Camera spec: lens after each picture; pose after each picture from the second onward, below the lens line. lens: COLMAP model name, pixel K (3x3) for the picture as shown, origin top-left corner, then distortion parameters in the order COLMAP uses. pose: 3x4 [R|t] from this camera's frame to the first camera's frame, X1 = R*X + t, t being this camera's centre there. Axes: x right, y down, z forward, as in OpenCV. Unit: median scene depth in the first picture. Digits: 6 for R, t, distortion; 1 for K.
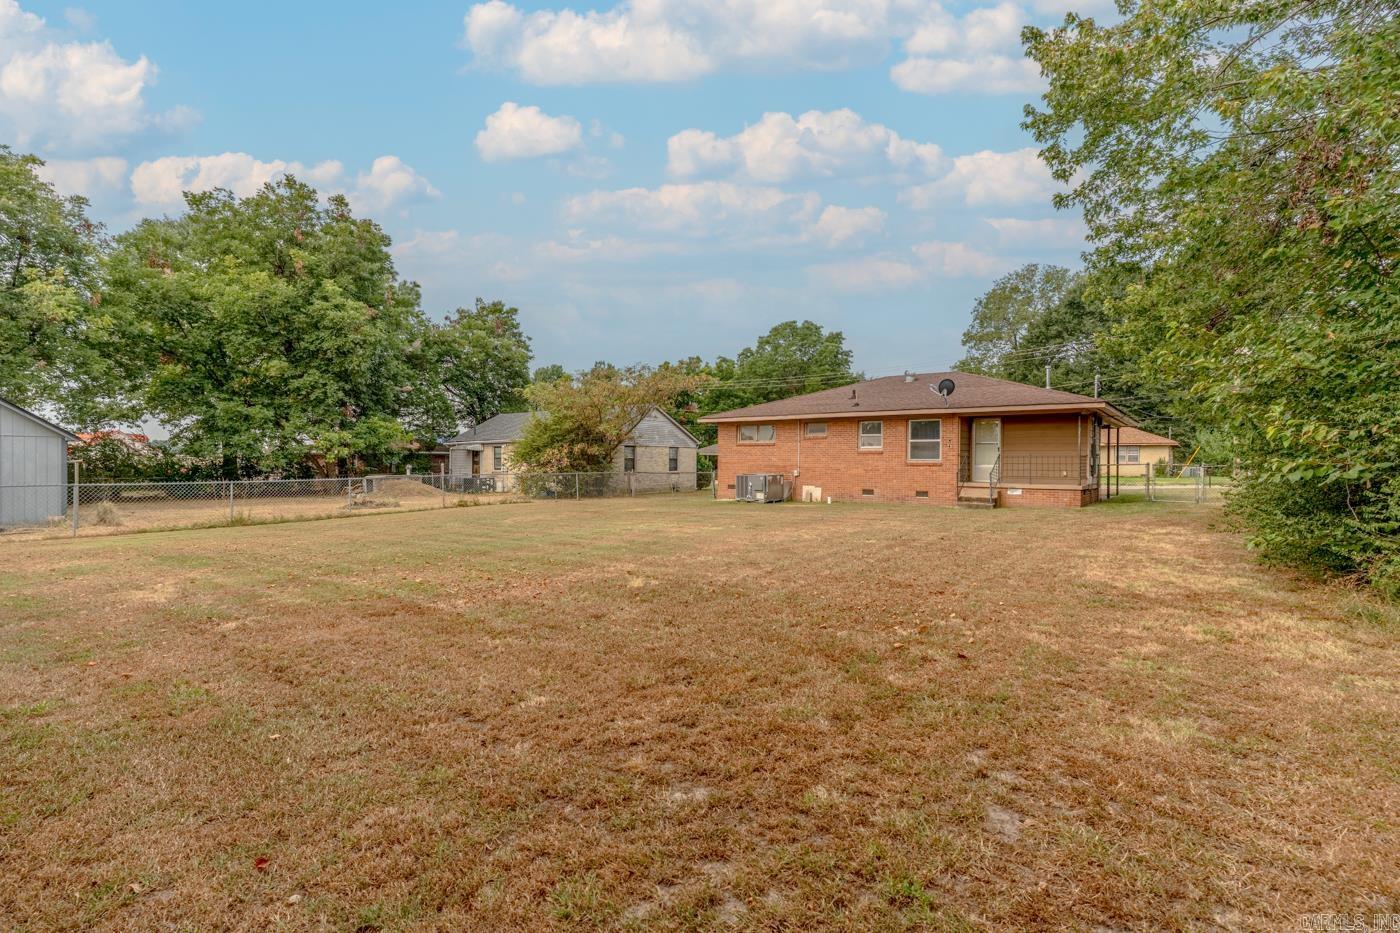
lens RADIAL K [[677.2, 0, 689.7], [0, 677.2, 460.9], [0, 0, 1]] dist [0.001741, 0.000345]
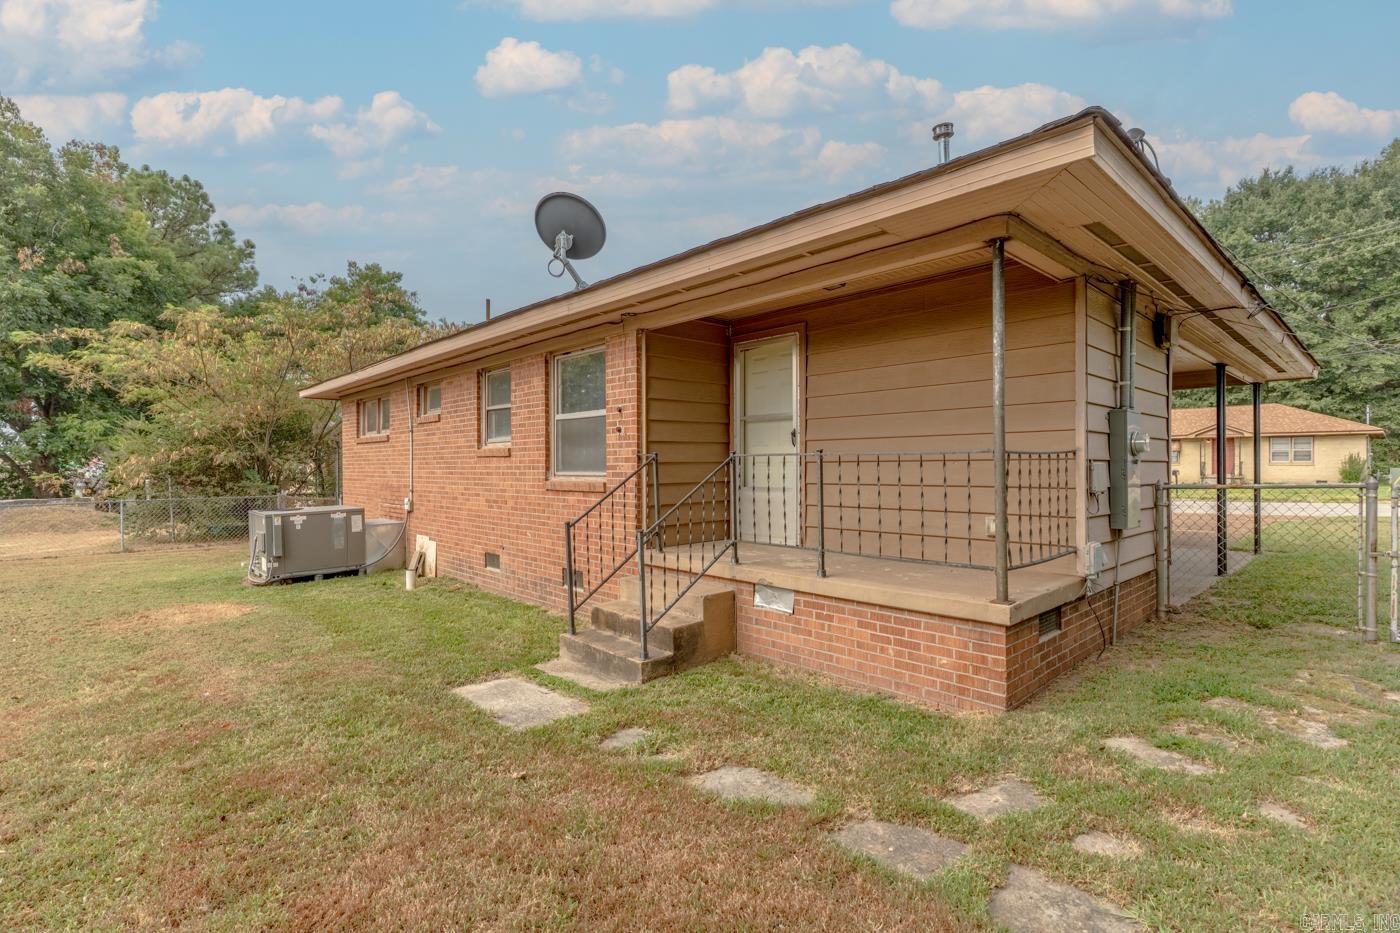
lens RADIAL K [[677.2, 0, 693.0], [0, 677.2, 464.5], [0, 0, 1]] dist [0.001741, 0.000345]
pose [[0.988273, -0.012700, -0.152171, 0.406032], [0.012602, 0.999919, -0.001609, -0.004156], [0.152179, -0.000328, 0.988353, 0.619416]]
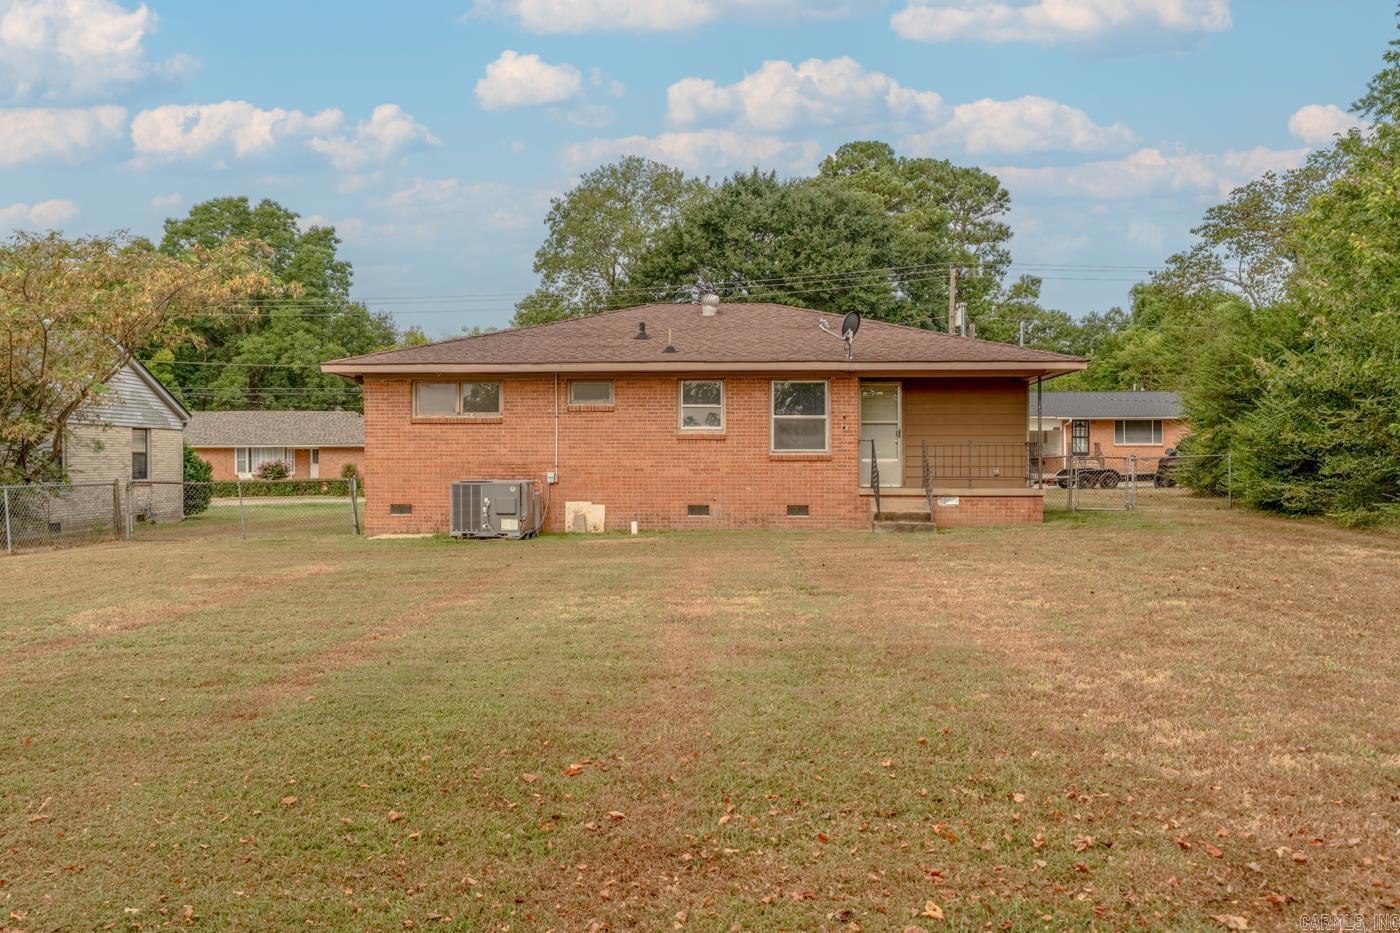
lens RADIAL K [[1113.6, 0, 697.1], [0, 1113.6, 463.1], [0, 0, 1]] dist [0.027738, -0.001667]
pose [[0.818666, -0.008397, 0.574209, -0.241296], [0.006124, 0.999964, 0.005891, 0.002679], [-0.574238, -0.001306, 0.818687, 0.250193]]
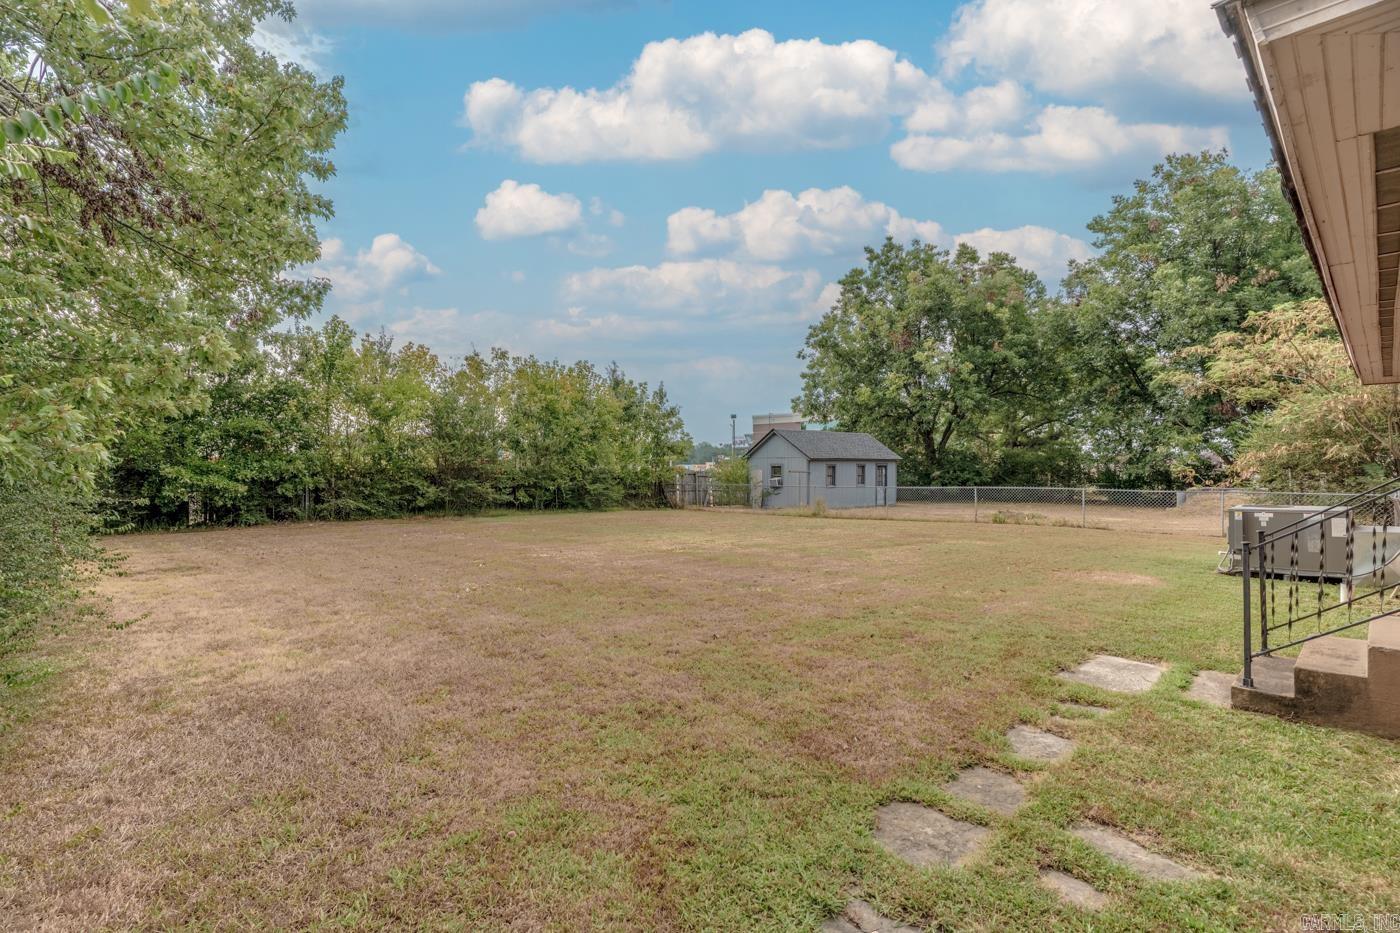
lens RADIAL K [[677.2, 0, 698.3], [0, 677.2, 459.6], [0, 0, 1]] dist [0.001741, 0.000345]
pose [[-0.112821, -0.008993, -0.993575, 0.559504], [0.001672, 0.999956, -0.009240, -0.006132], [0.993614, -0.002703, -0.112801, 0.690827]]
